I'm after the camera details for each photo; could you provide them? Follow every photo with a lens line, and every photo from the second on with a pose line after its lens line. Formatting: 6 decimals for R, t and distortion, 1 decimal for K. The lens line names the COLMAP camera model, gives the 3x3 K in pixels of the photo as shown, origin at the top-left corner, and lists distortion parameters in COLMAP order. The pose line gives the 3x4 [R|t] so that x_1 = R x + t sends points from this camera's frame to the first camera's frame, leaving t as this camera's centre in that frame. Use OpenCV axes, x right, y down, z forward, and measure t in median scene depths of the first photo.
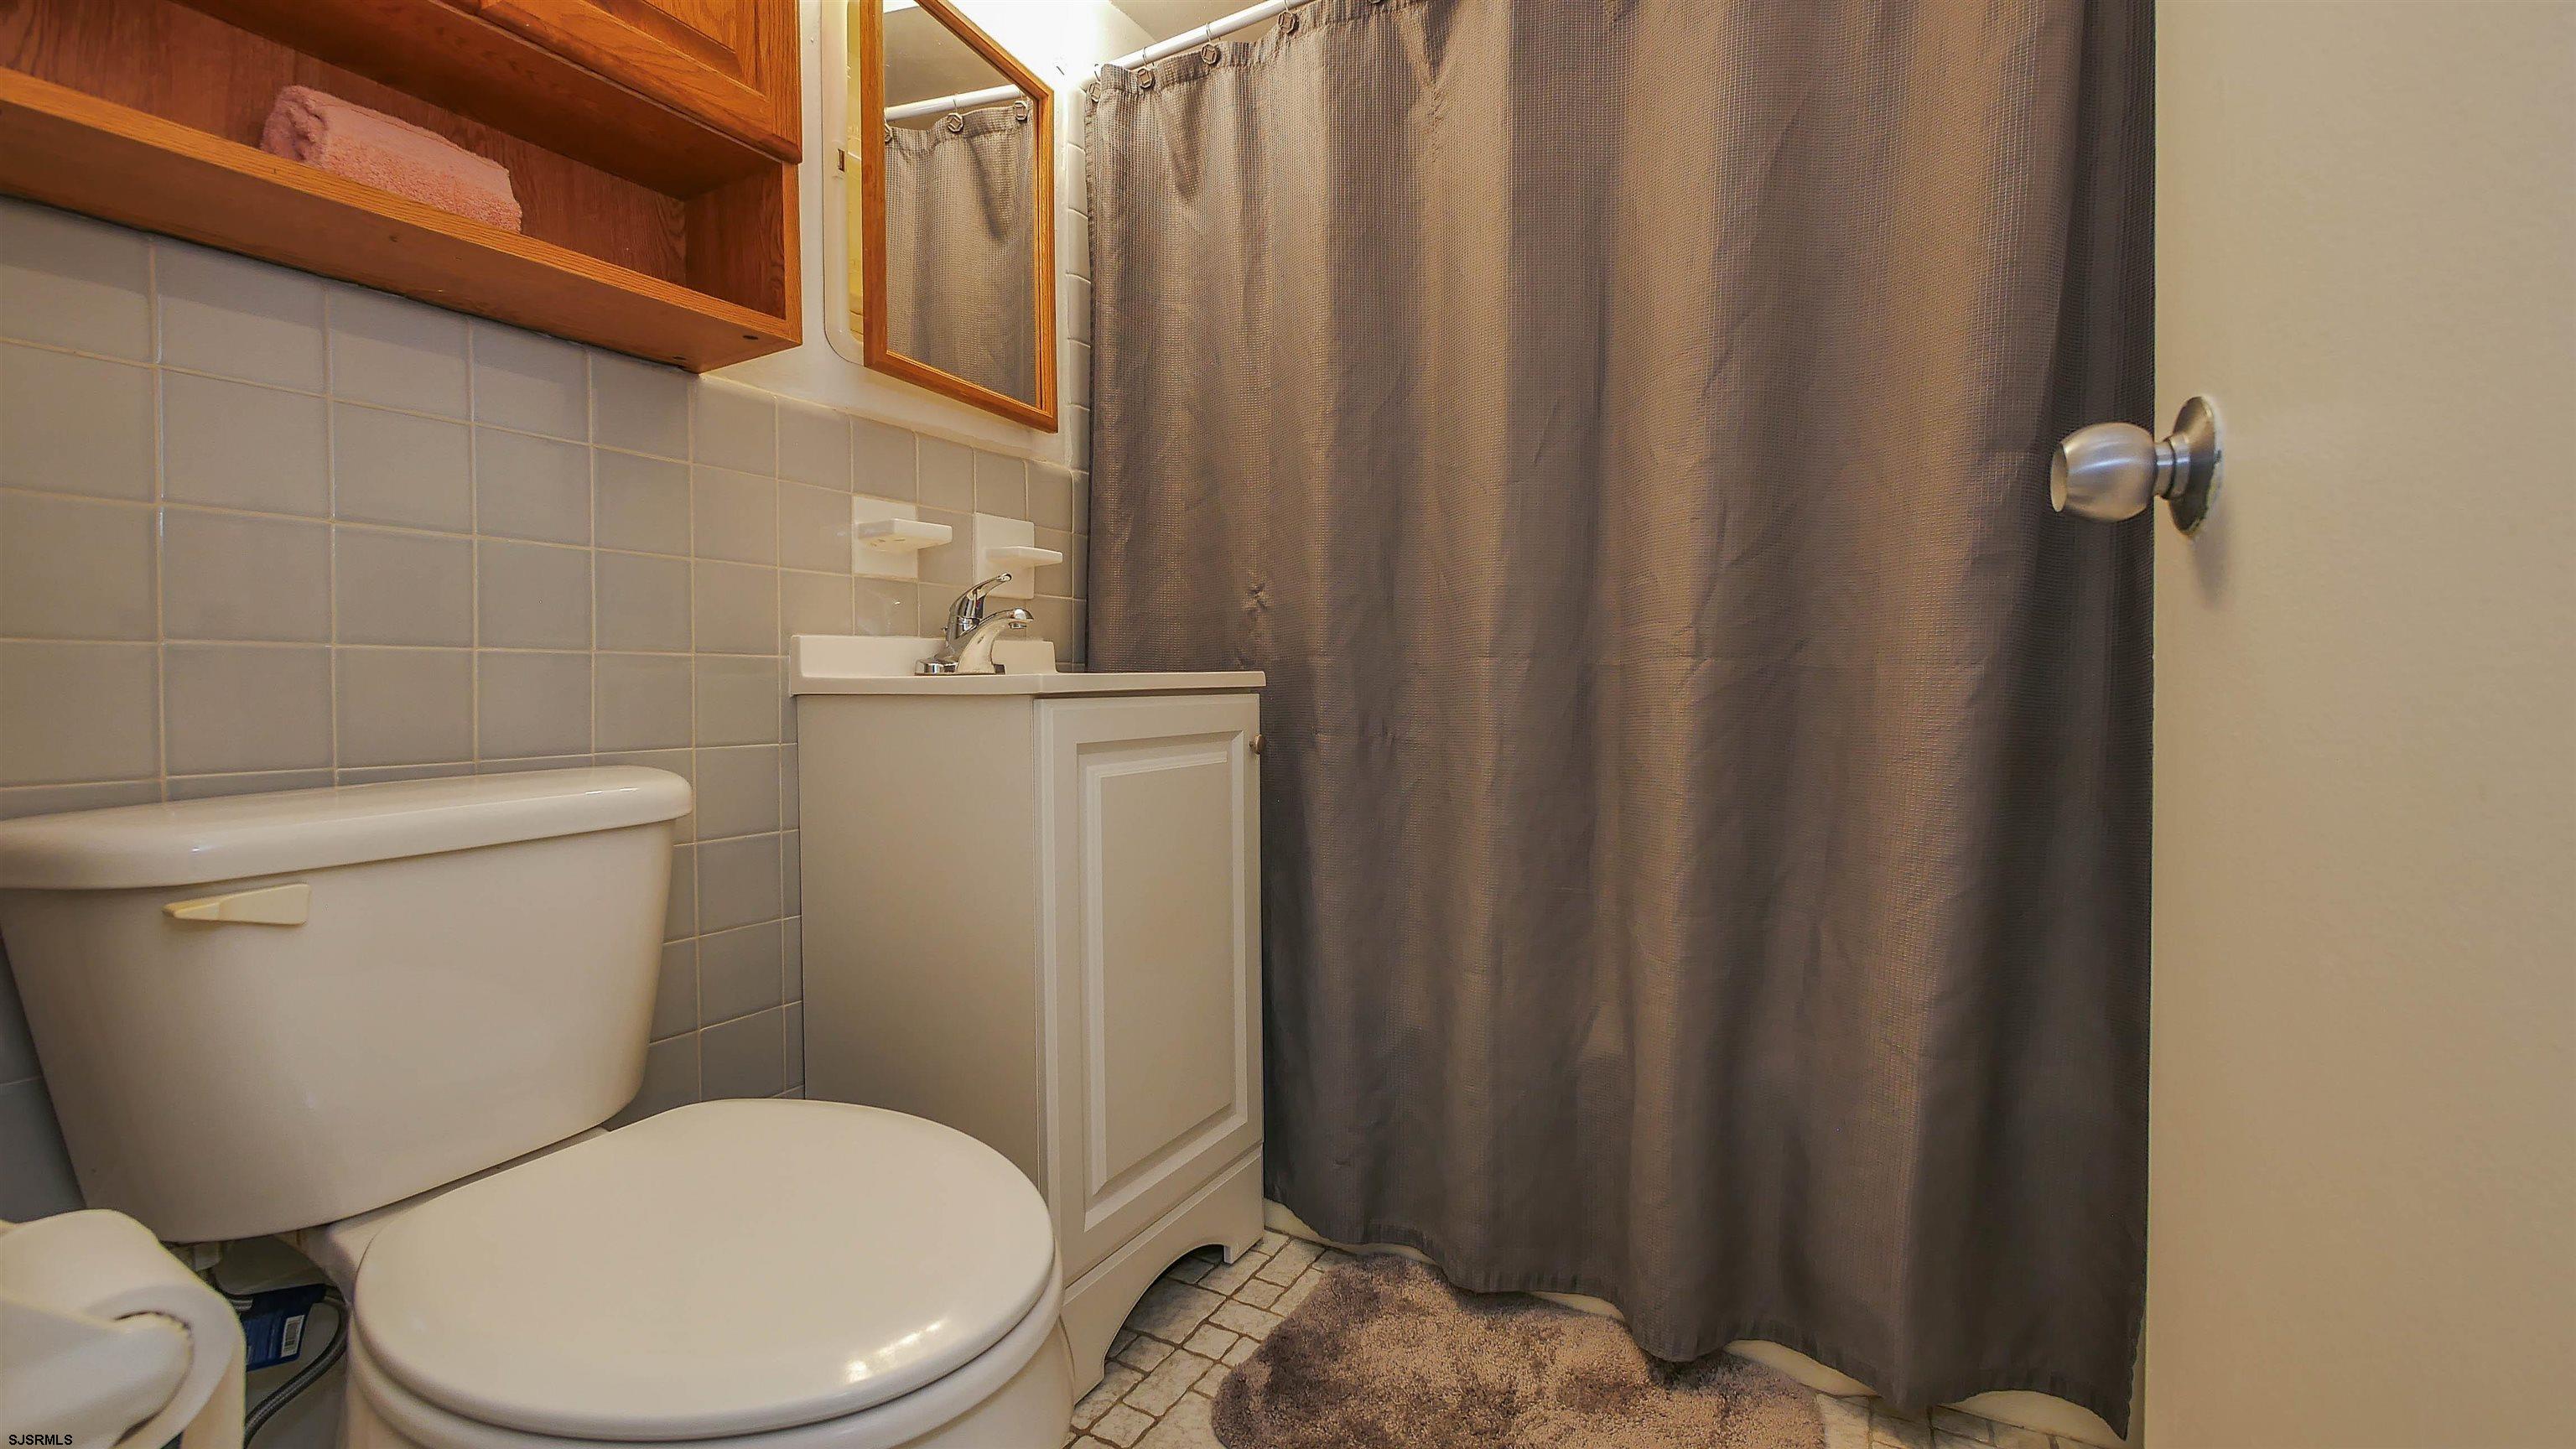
lens RADIAL K [[1070.2, 0, 1276.6], [0, 1070.2, 707.9], [0, 0, 1]] dist [-0.008328, 0.001196]
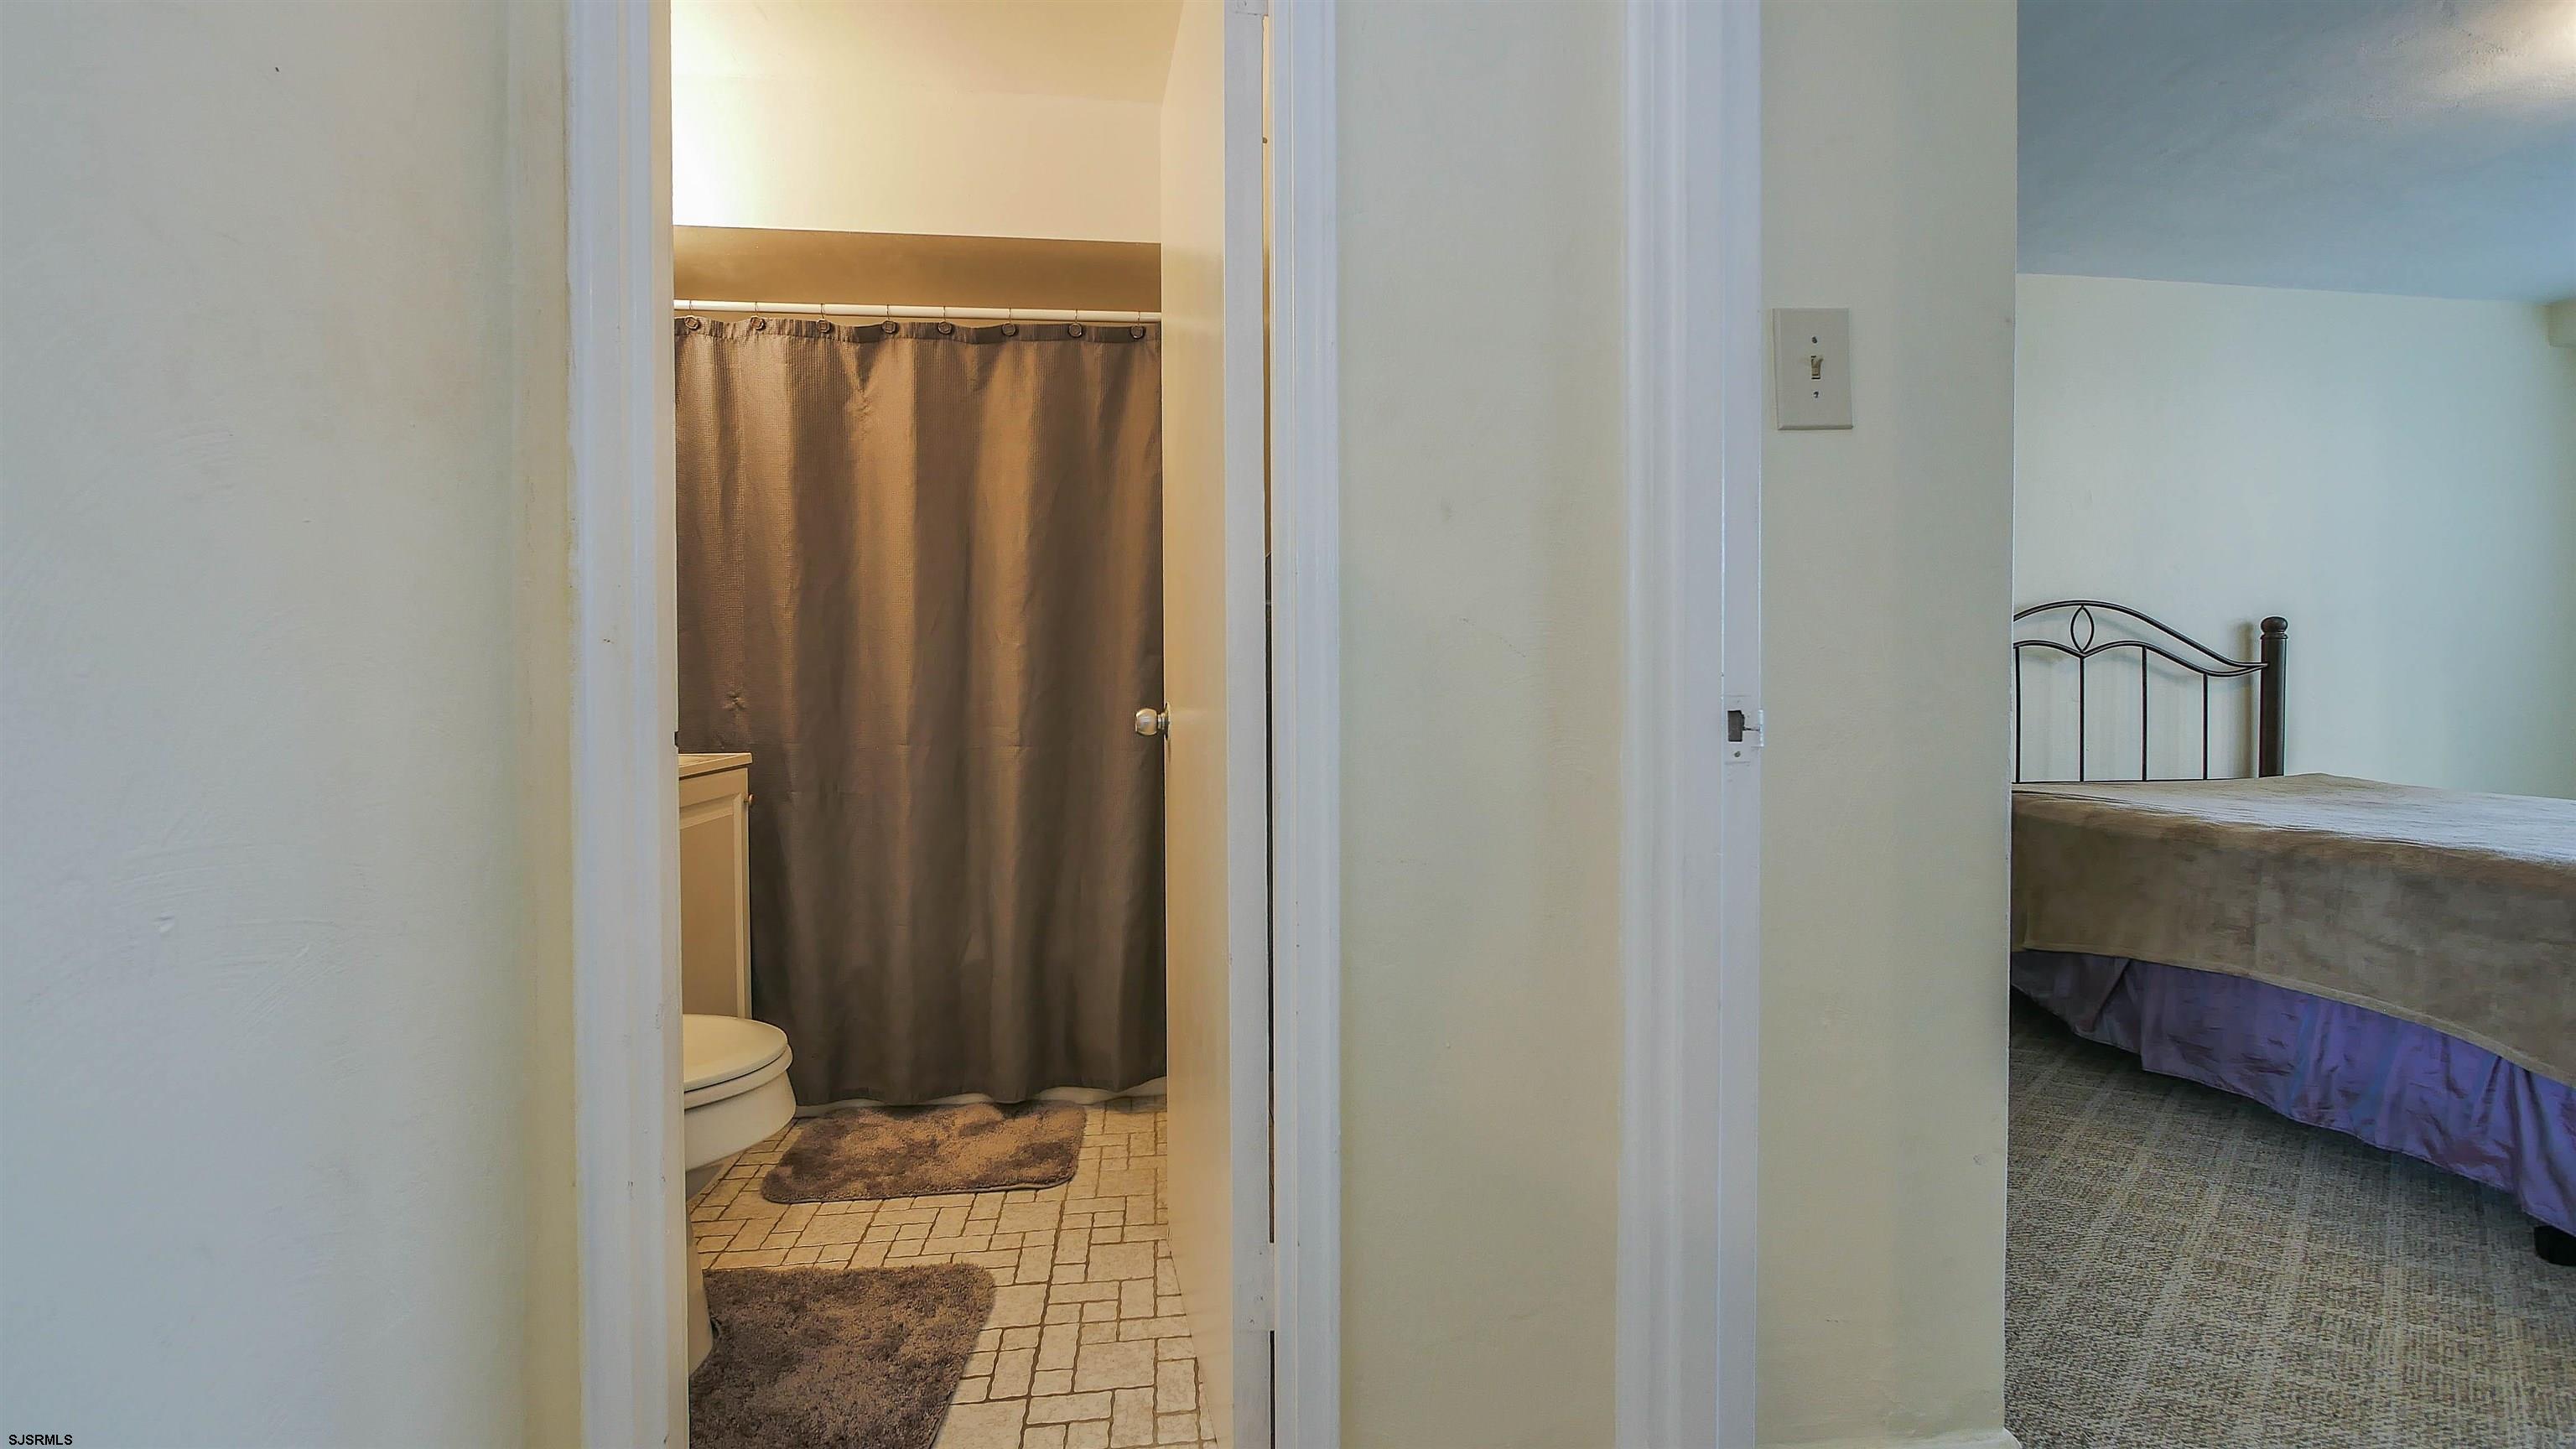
lens RADIAL K [[1070.2, 0, 1283.6], [0, 1070.2, 716.6], [0, 0, 1]] dist [-0.008328, 0.001196]
pose [[0.798084, -0.008688, 0.602483, -0.346519], [0.010485, 0.999945, 0.000530, -0.084440], [-0.602455, 0.005894, 0.798131, -0.733717]]
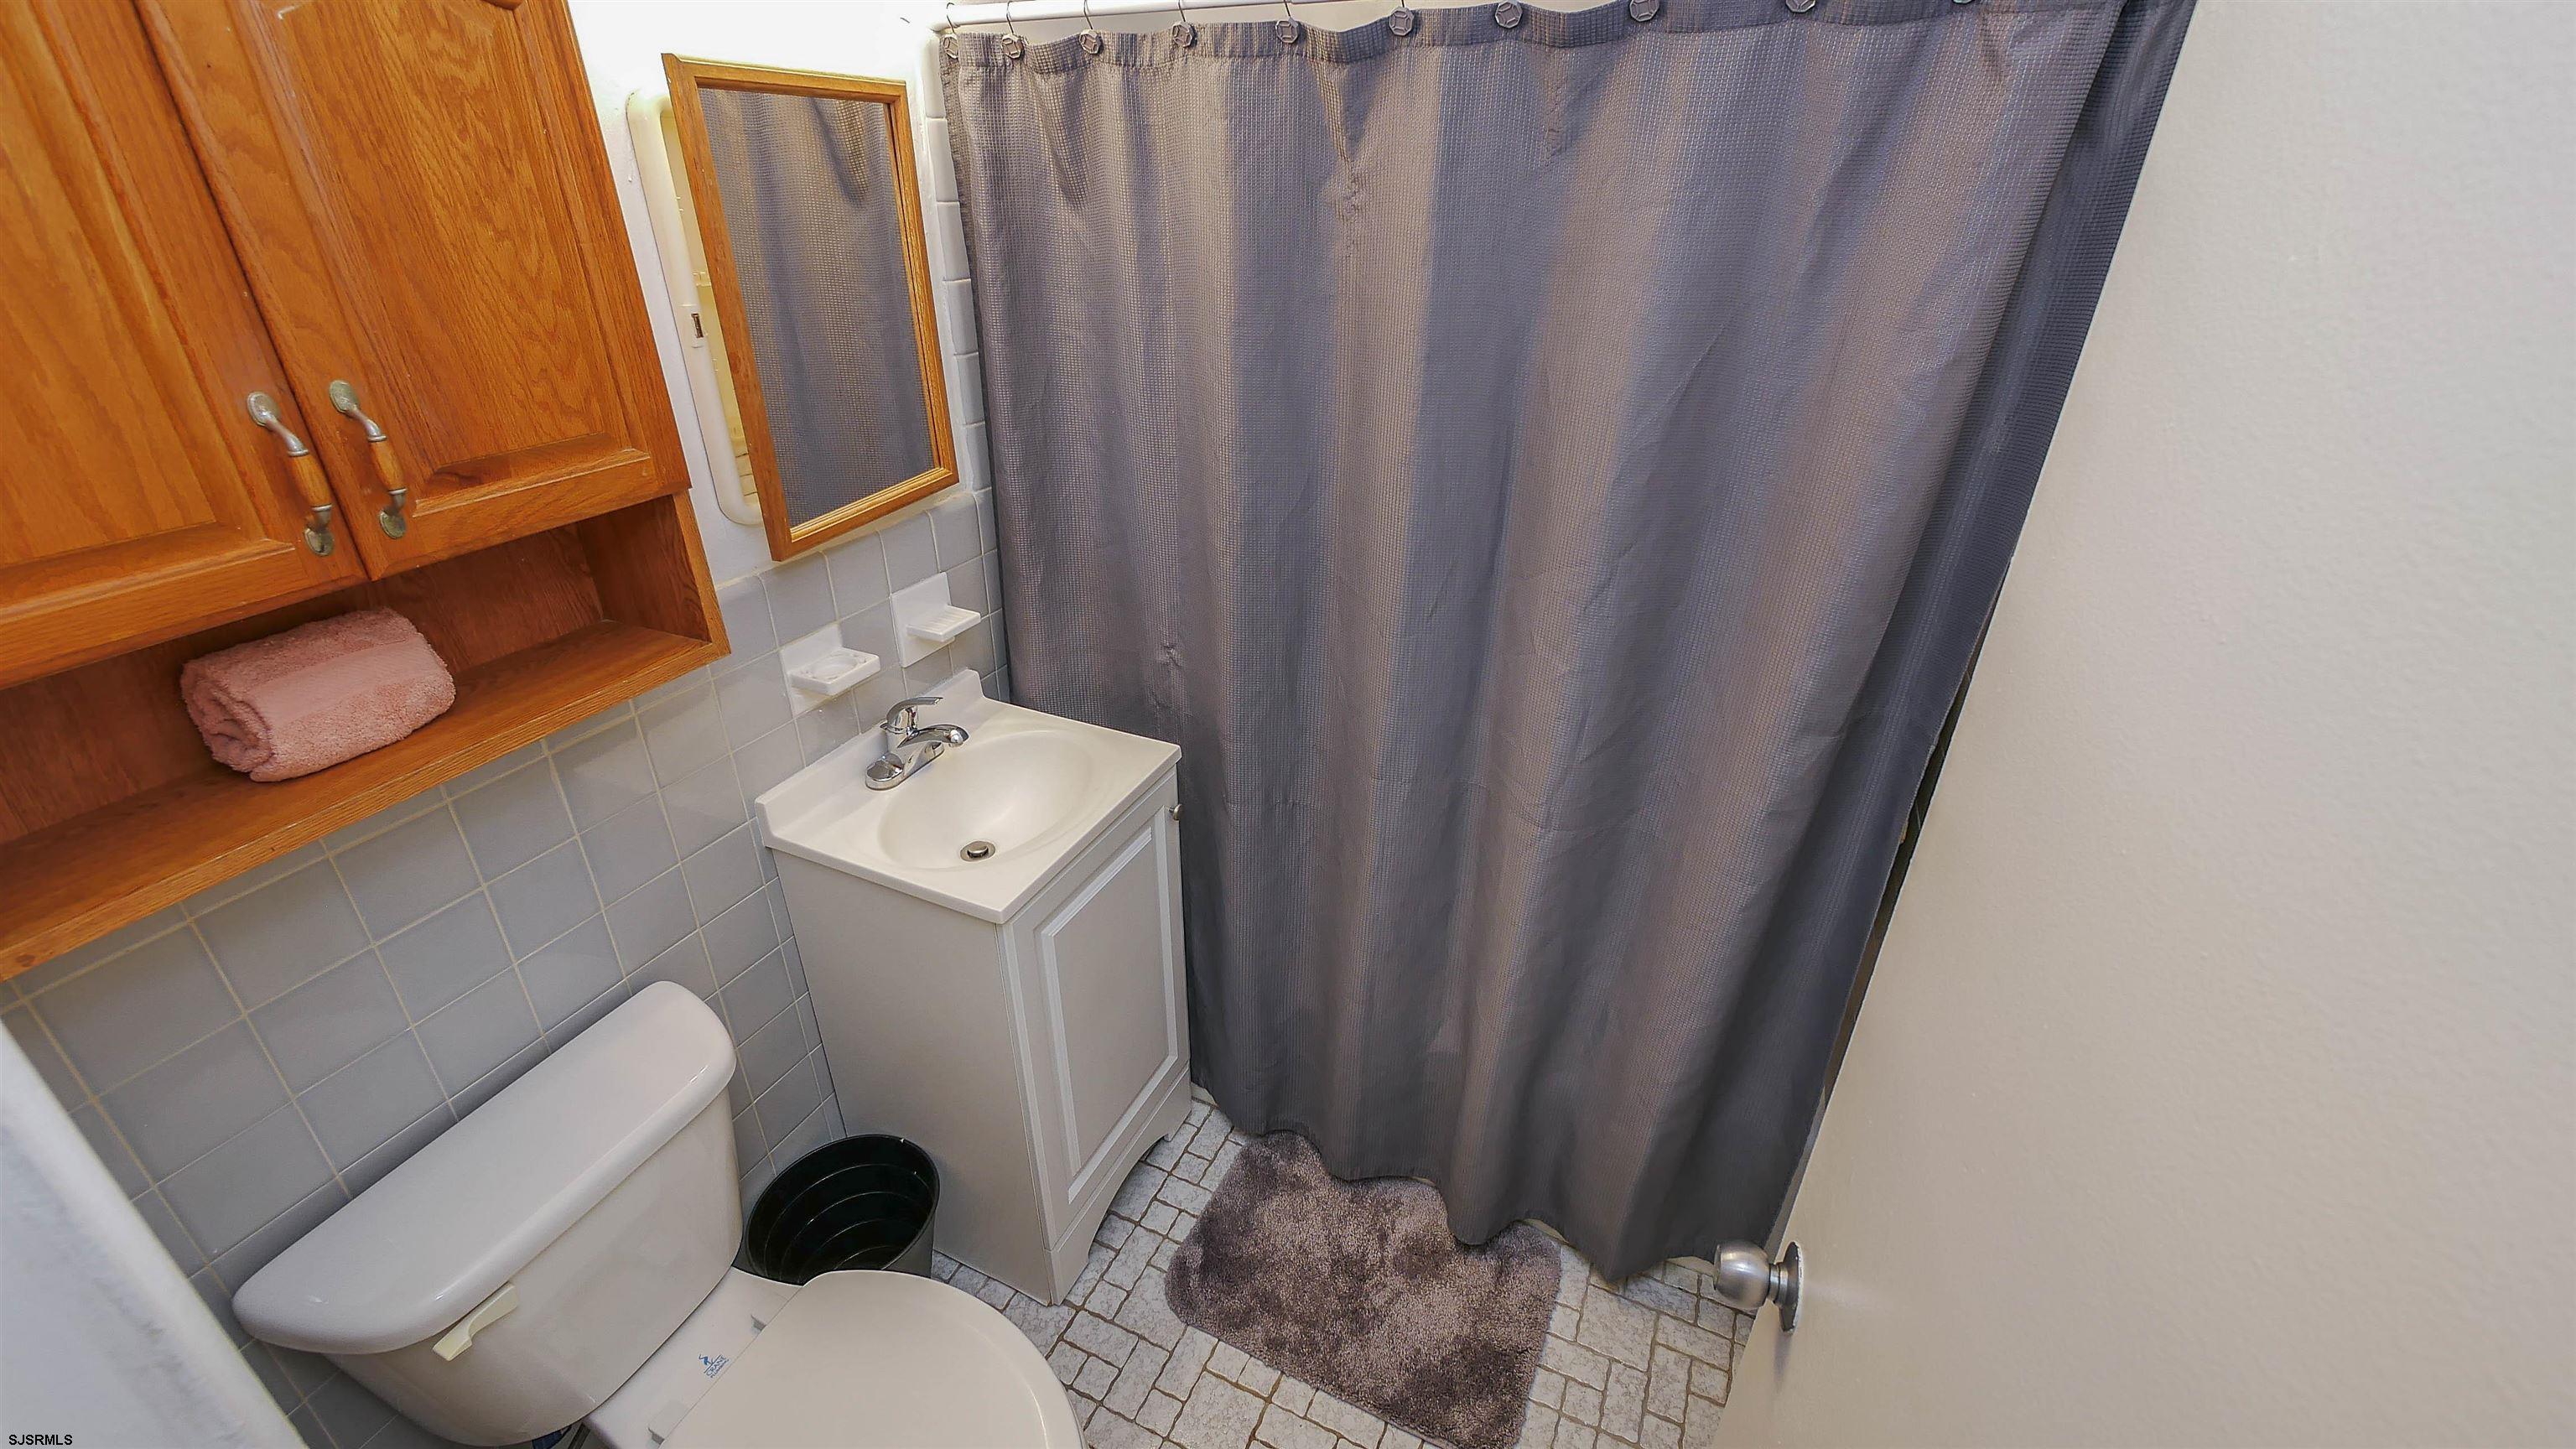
lens RADIAL K [[1070.2, 0, 1263.5], [0, 1070.2, 722.4], [0, 0, 1]] dist [-0.008328, 0.001196]
pose [[0.996735, -0.031827, 0.074204, -0.007182], [-0.004726, 0.894458, 0.447127, -0.593956], [-0.080603, -0.446018, 0.891387, 0.004291]]
